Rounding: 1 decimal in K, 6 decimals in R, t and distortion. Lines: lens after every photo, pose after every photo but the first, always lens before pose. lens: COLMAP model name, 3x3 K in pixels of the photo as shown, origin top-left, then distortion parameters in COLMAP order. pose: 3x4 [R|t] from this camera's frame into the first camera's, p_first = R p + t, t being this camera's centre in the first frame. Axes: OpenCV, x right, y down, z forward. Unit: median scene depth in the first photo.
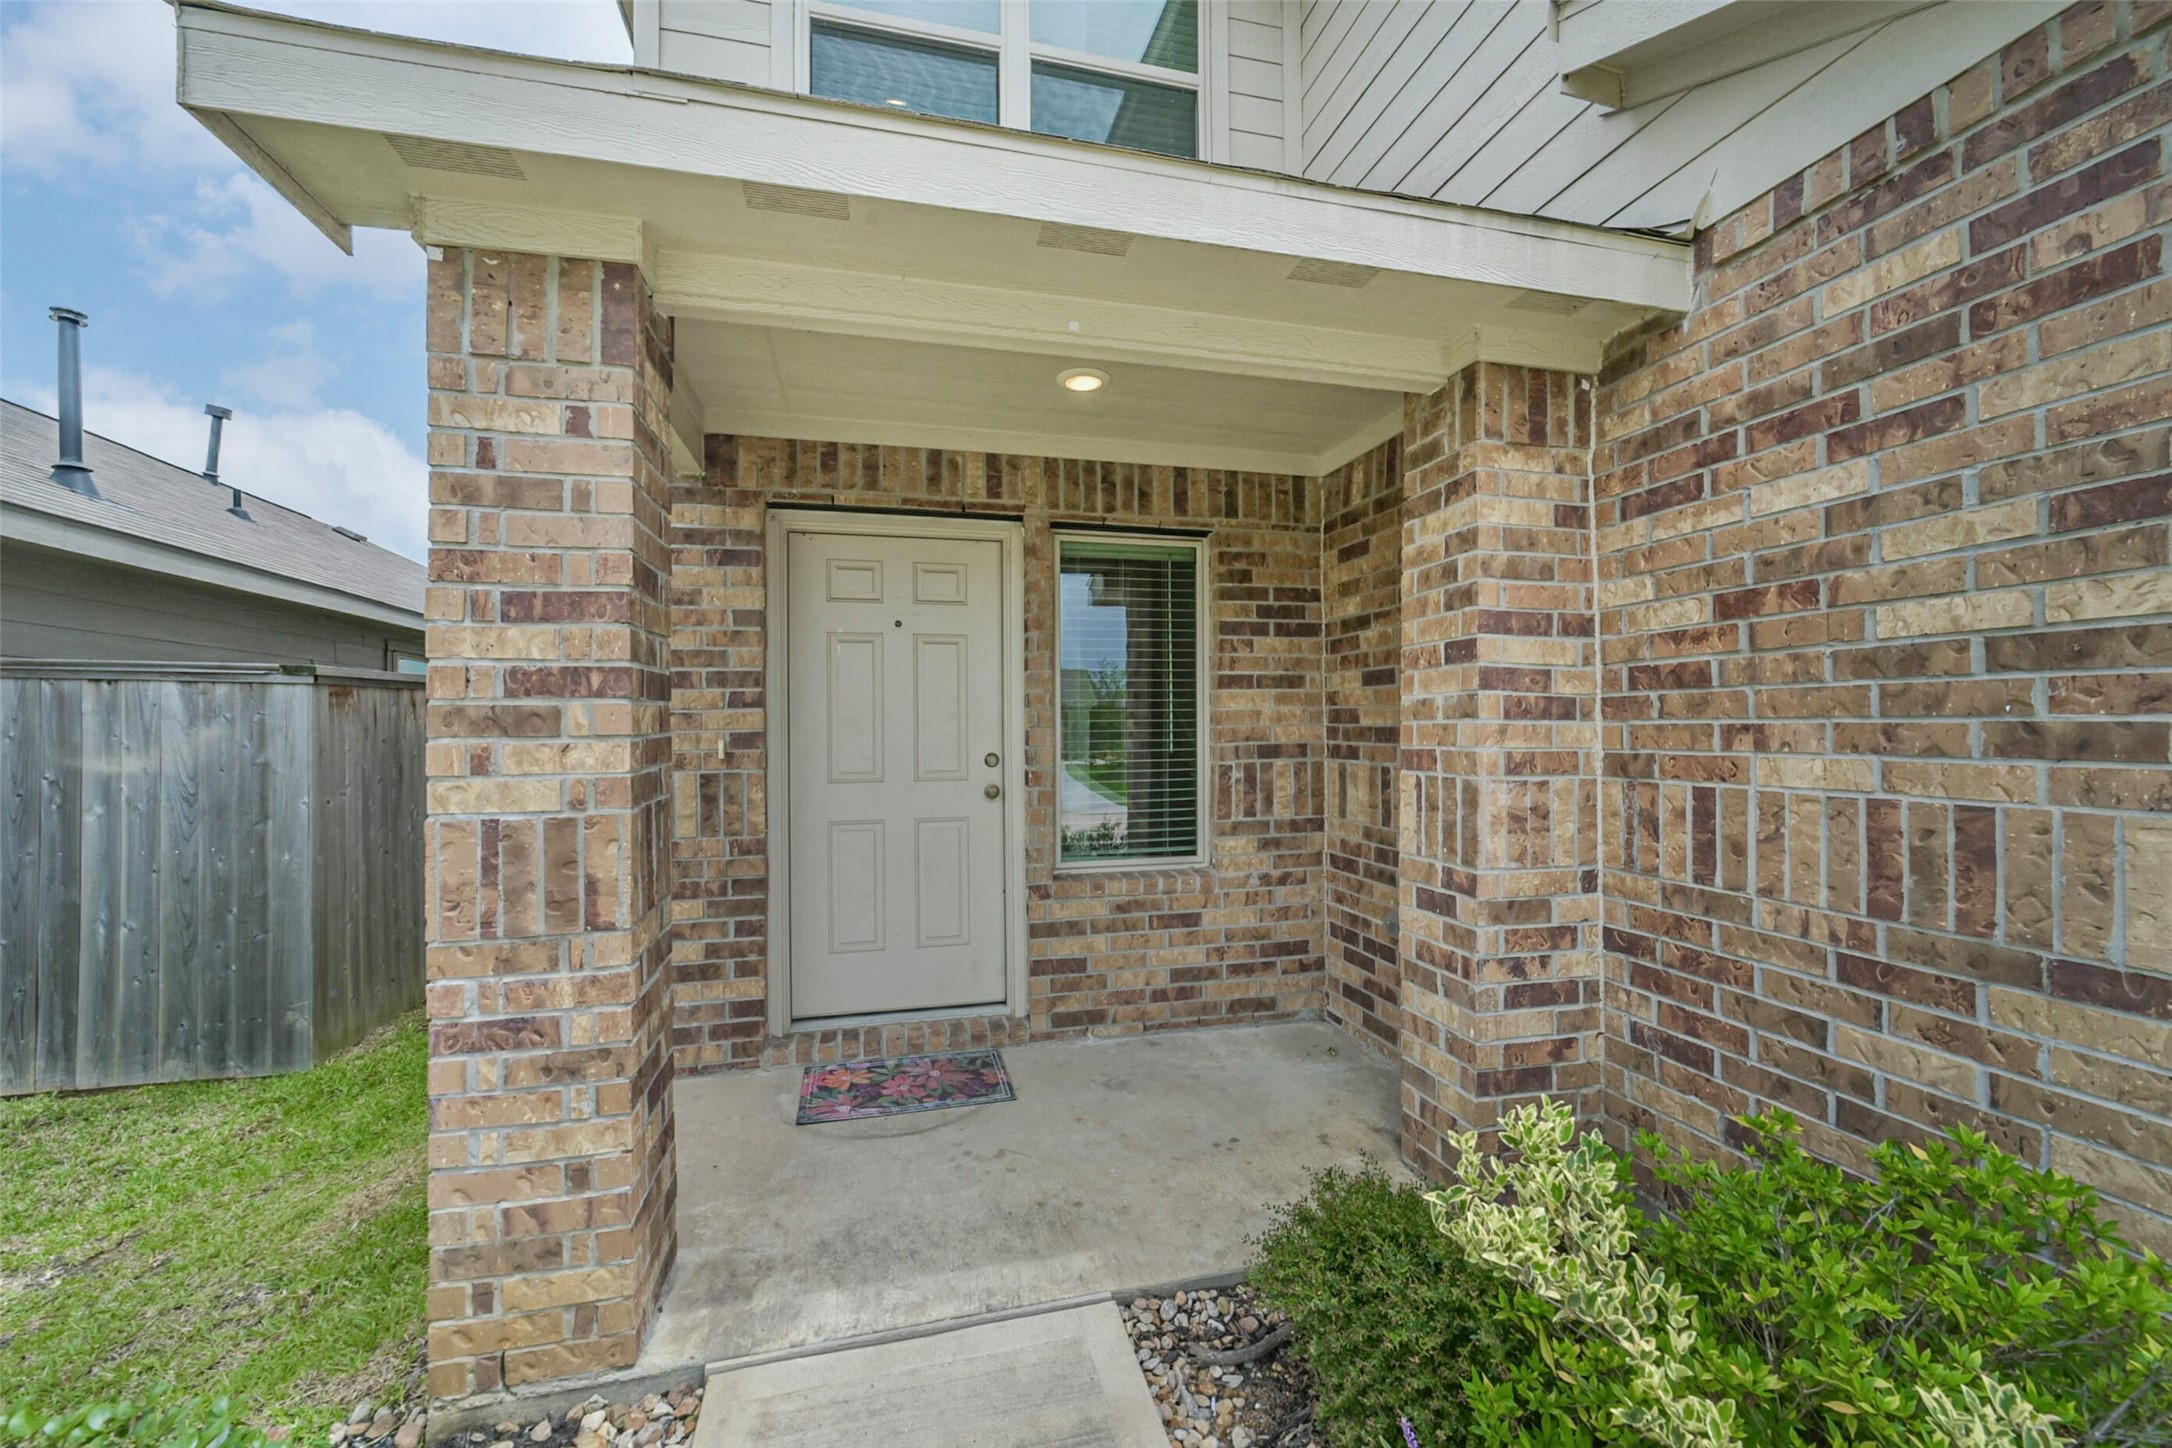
lens RADIAL K [[879.7, 0, 1086.0], [0, 879.7, 724.0], [0, 0, 1]] dist [-0.013240, 0.000251]
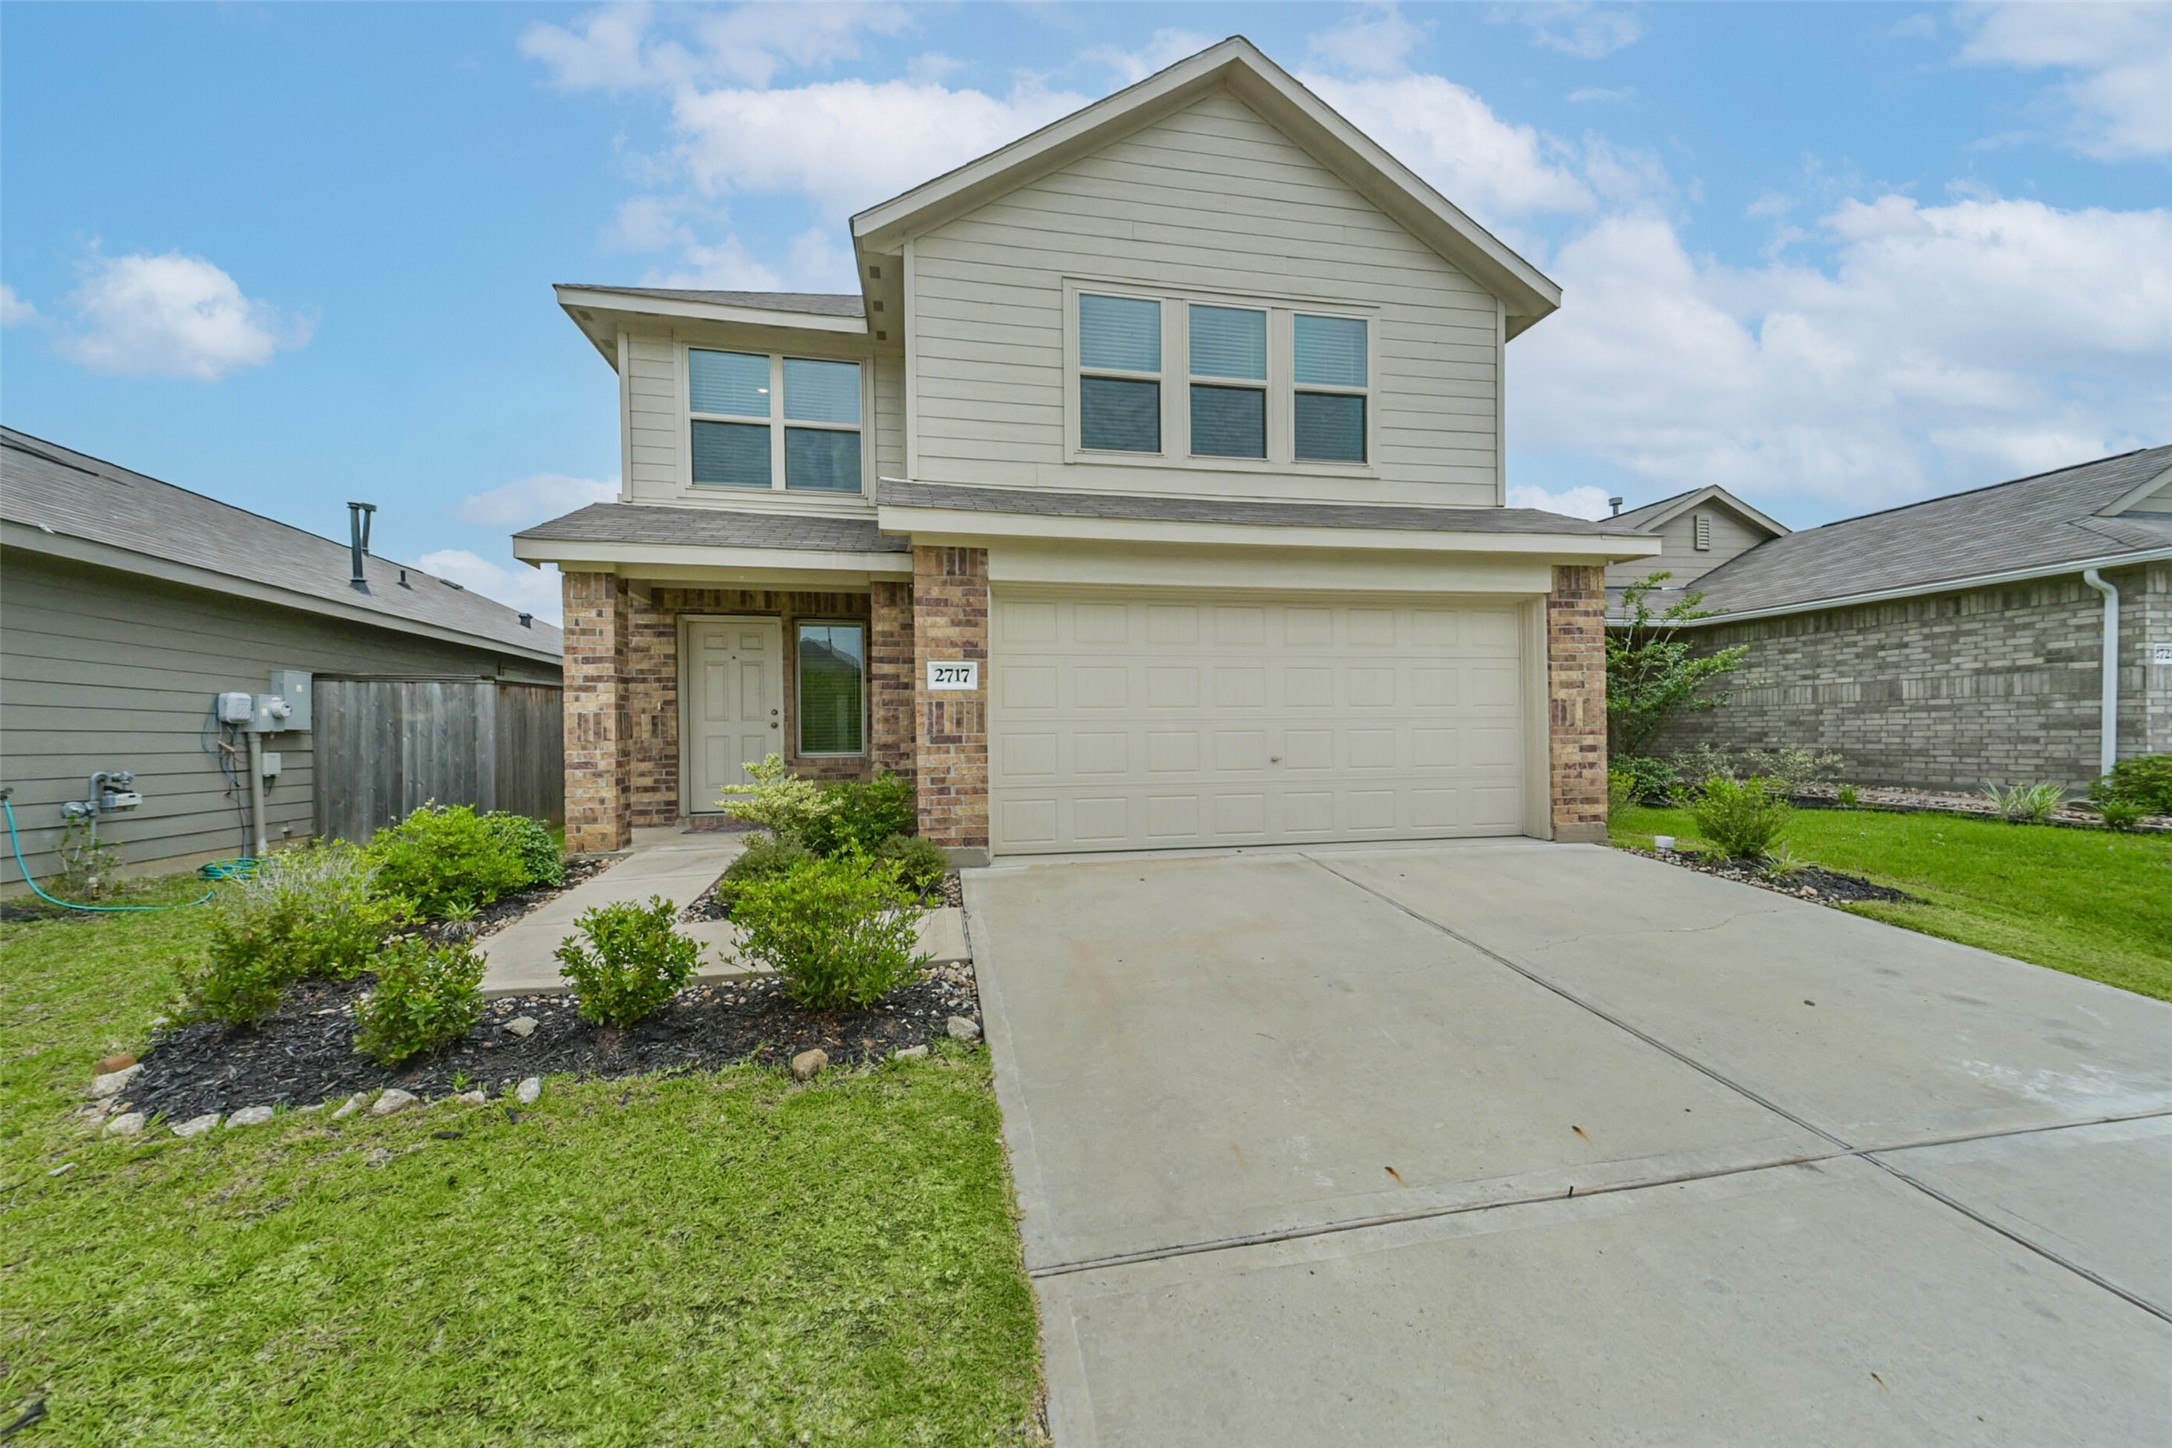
lens RADIAL K [[852.6, 0, 1096.9], [0, 852.6, 736.2], [0, 0, 1]] dist [0.017446, -0.000088]
pose [[0.999698, -0.006929, -0.023566, 0.982892], [0.007097, 0.999950, 0.007020, 0.112235], [0.023516, -0.007185, 0.999698, -1.586419]]
